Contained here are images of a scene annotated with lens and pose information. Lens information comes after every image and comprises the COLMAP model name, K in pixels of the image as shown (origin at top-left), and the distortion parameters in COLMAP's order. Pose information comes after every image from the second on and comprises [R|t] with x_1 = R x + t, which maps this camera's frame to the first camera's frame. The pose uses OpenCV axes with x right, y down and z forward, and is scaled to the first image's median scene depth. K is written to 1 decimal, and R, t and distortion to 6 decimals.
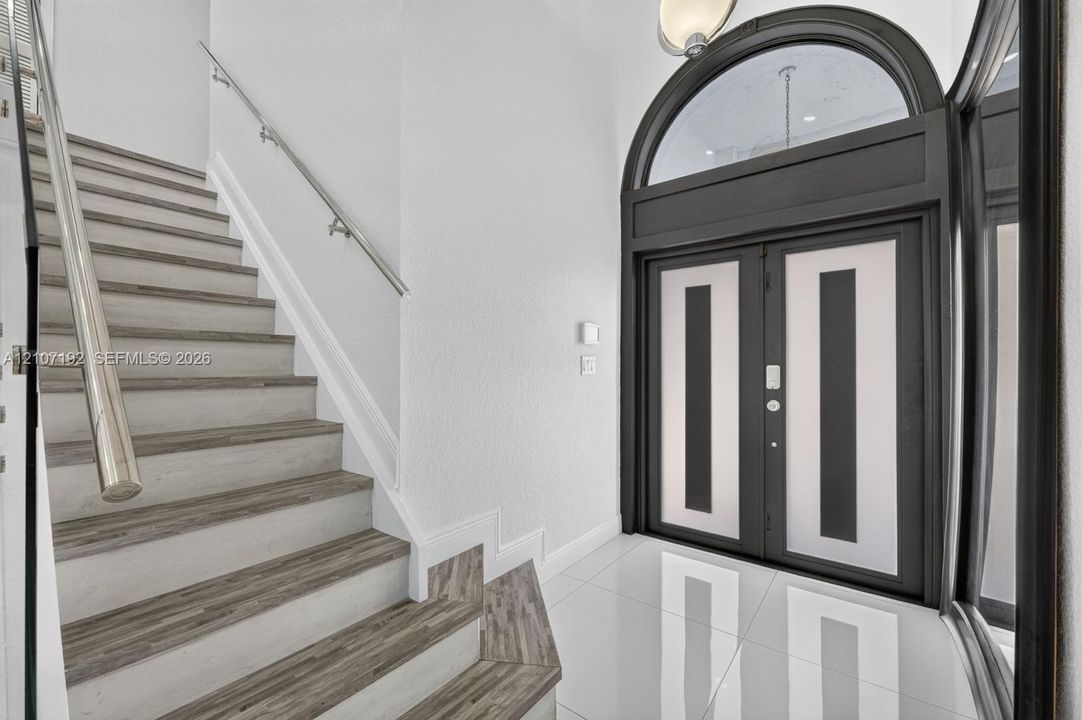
lens RADIAL K [[440.5, 0, 539.6], [0, 440.5, 366.0], [0, 0, 1]] dist [-0.000701, -0.000046]
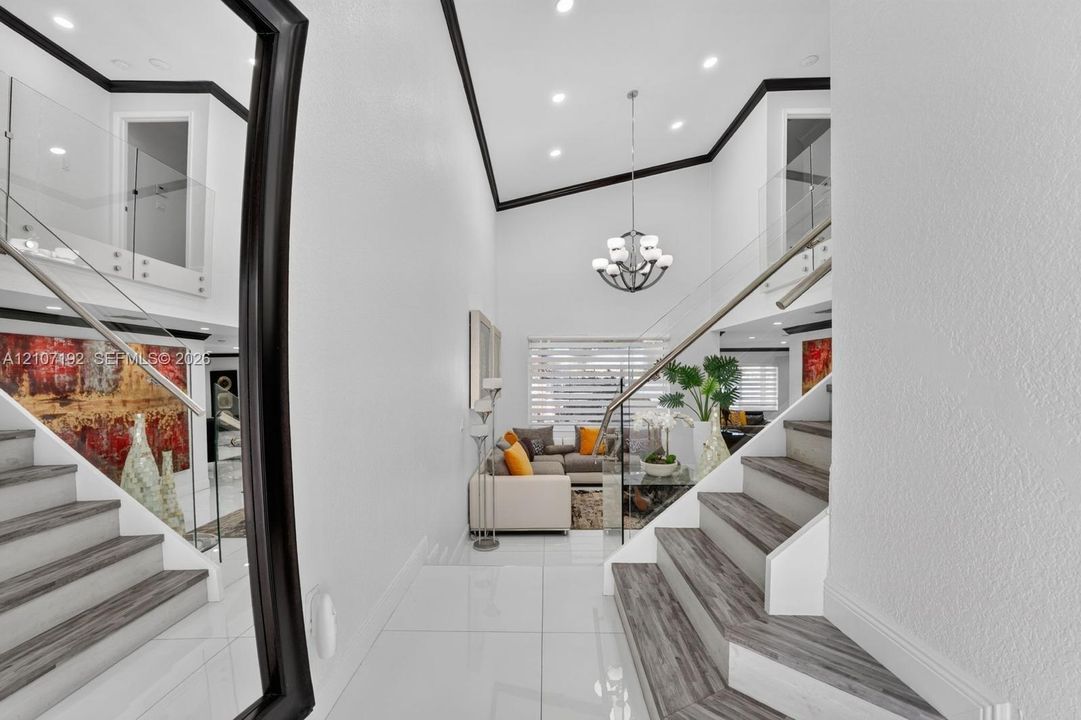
lens RADIAL K [[440.1, 0, 539.6], [0, 440.1, 369.2], [0, 0, 1]] dist [-0.000701, -0.000046]
pose [[-0.792599, -0.006100, -0.609712, 0.832455], [0.002820, 0.999903, -0.013671, -0.005153], [0.609736, -0.012555, -0.792505, 1.637529]]
